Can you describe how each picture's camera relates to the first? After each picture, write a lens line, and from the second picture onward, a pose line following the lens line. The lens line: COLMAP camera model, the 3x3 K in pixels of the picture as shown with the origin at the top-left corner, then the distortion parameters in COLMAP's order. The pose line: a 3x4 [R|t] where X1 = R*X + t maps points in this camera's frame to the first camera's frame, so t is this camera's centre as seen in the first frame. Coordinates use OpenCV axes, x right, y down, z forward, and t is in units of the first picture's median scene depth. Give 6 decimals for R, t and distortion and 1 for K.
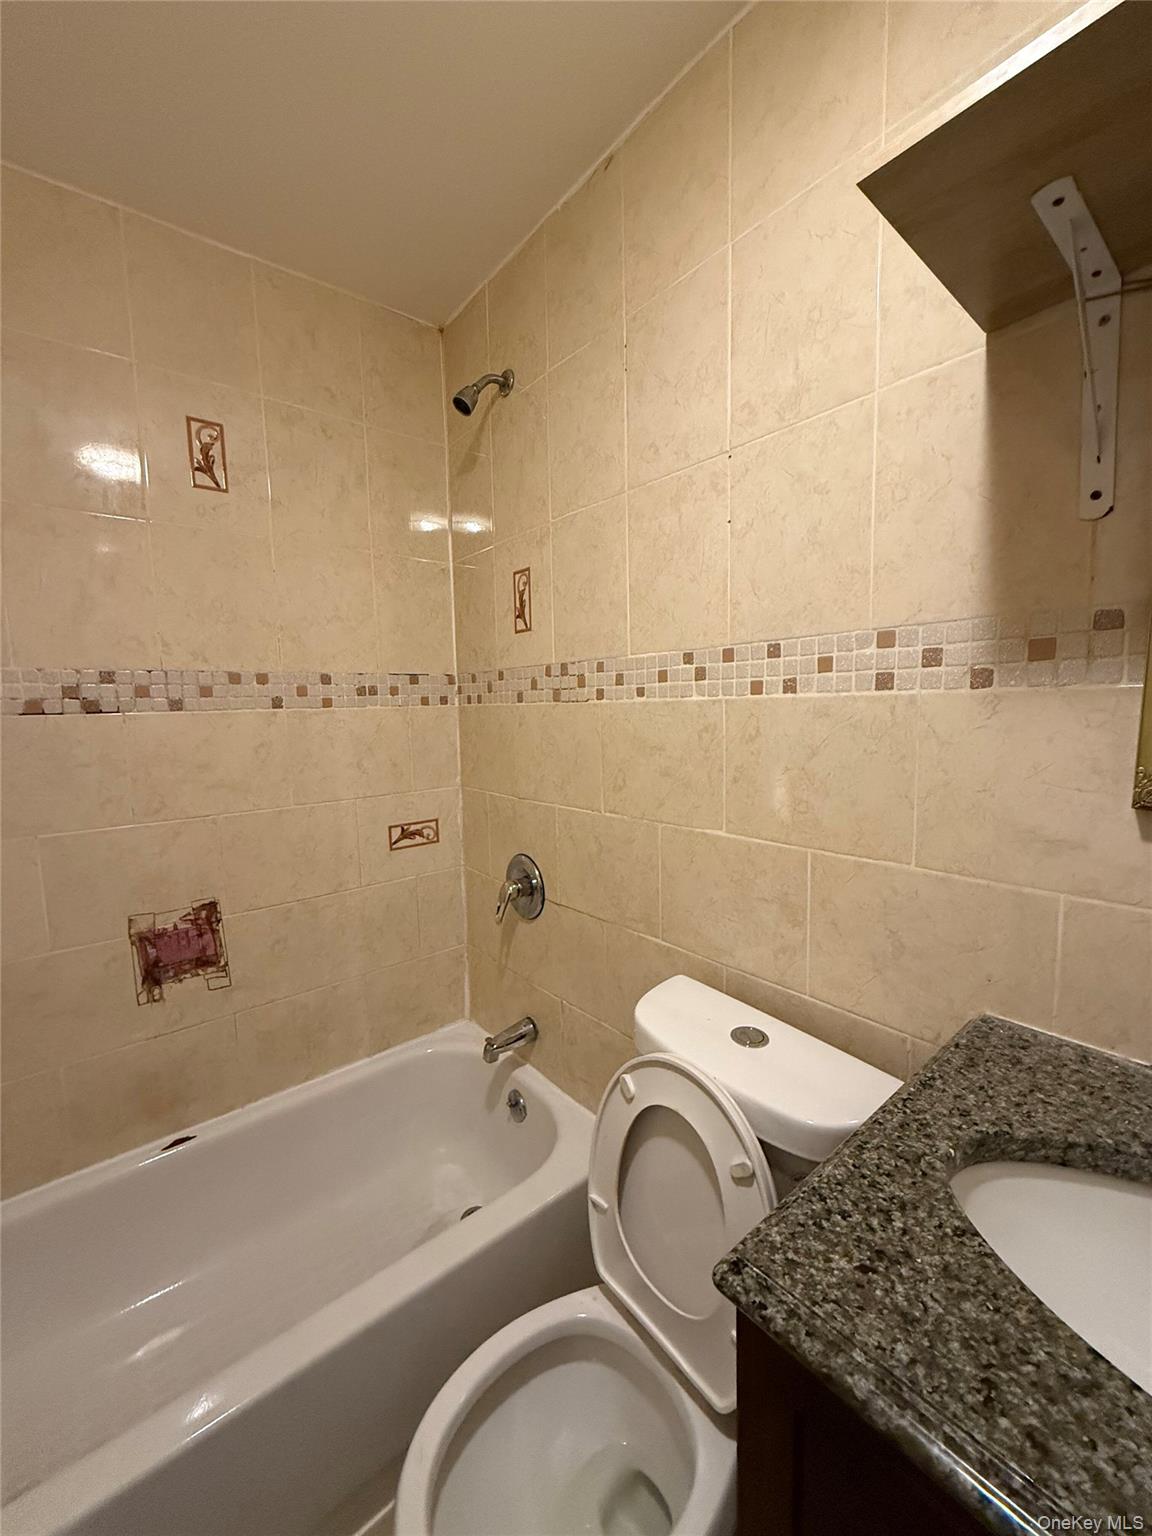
lens RADIAL K [[612.9, 0, 577.1], [0, 612.9, 765.8], [0, 0, 1]] dist [-0.000037, 0.000107]
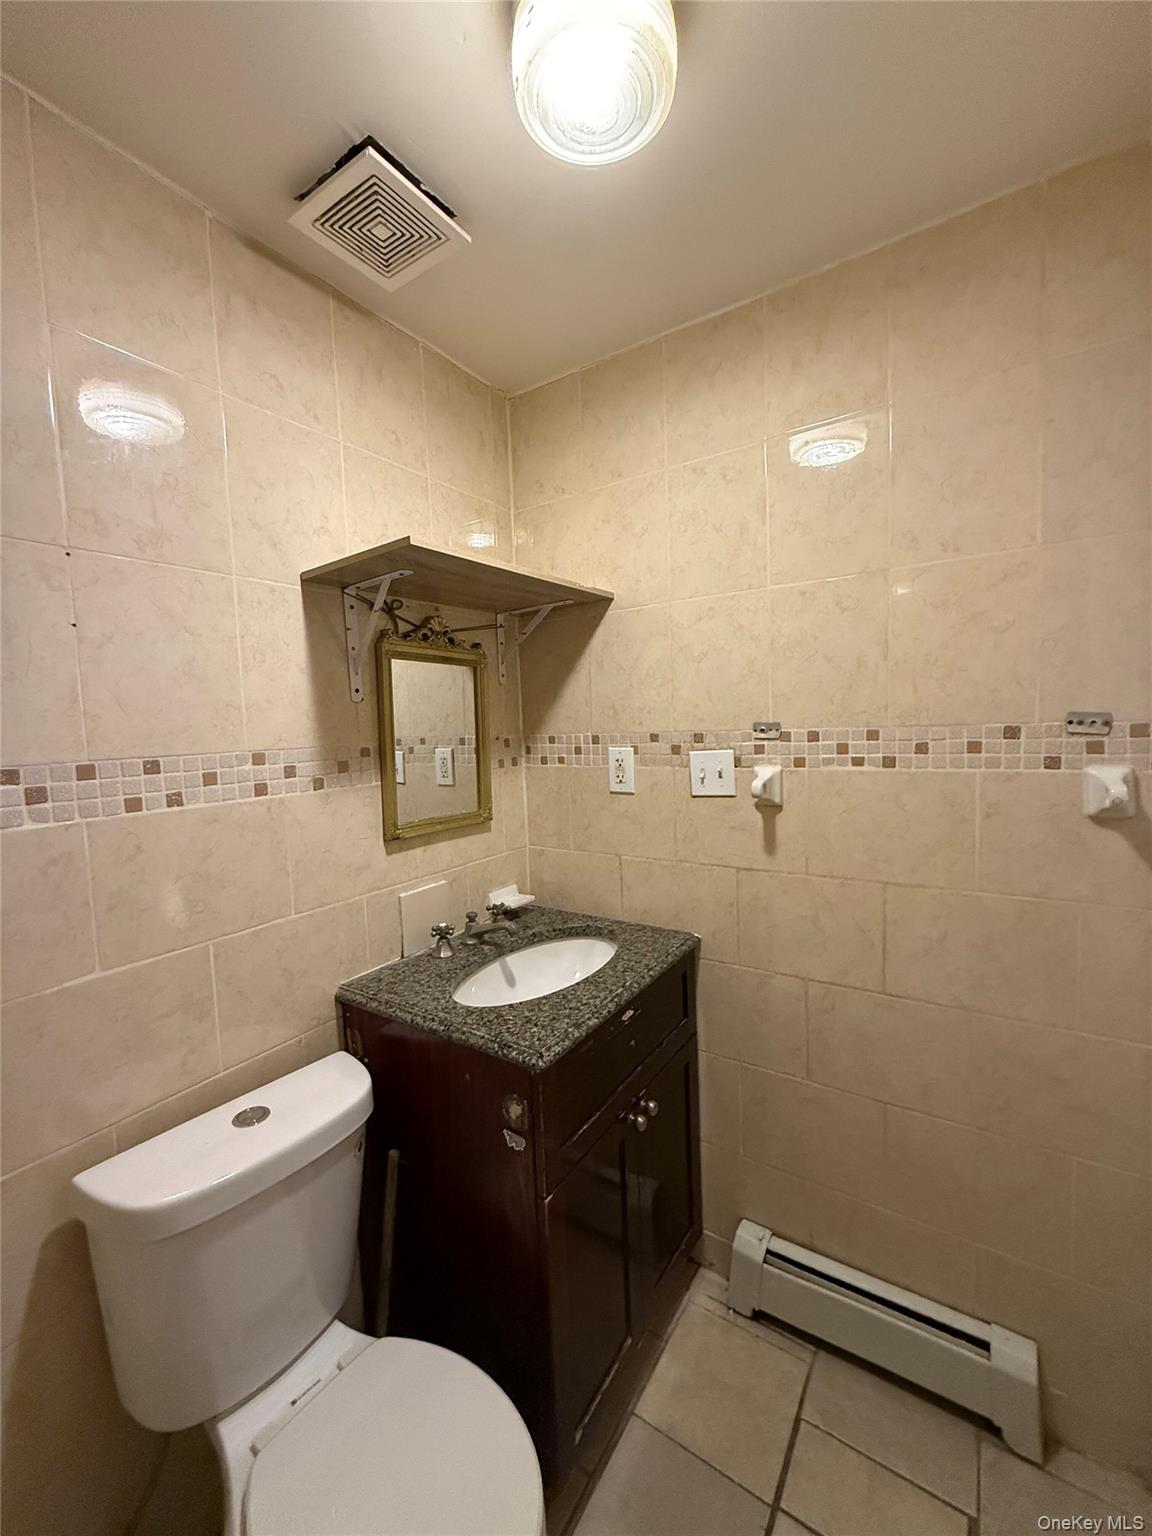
lens RADIAL K [[612.9, 0, 577.1], [0, 612.9, 765.8], [0, 0, 1]] dist [-0.000037, 0.000107]
pose [[-0.284388, -0.034374, 0.958093, -0.916910], [0.138230, 0.987445, 0.076457, -0.182381], [-0.948692, 0.154181, -0.276066, 0.653236]]
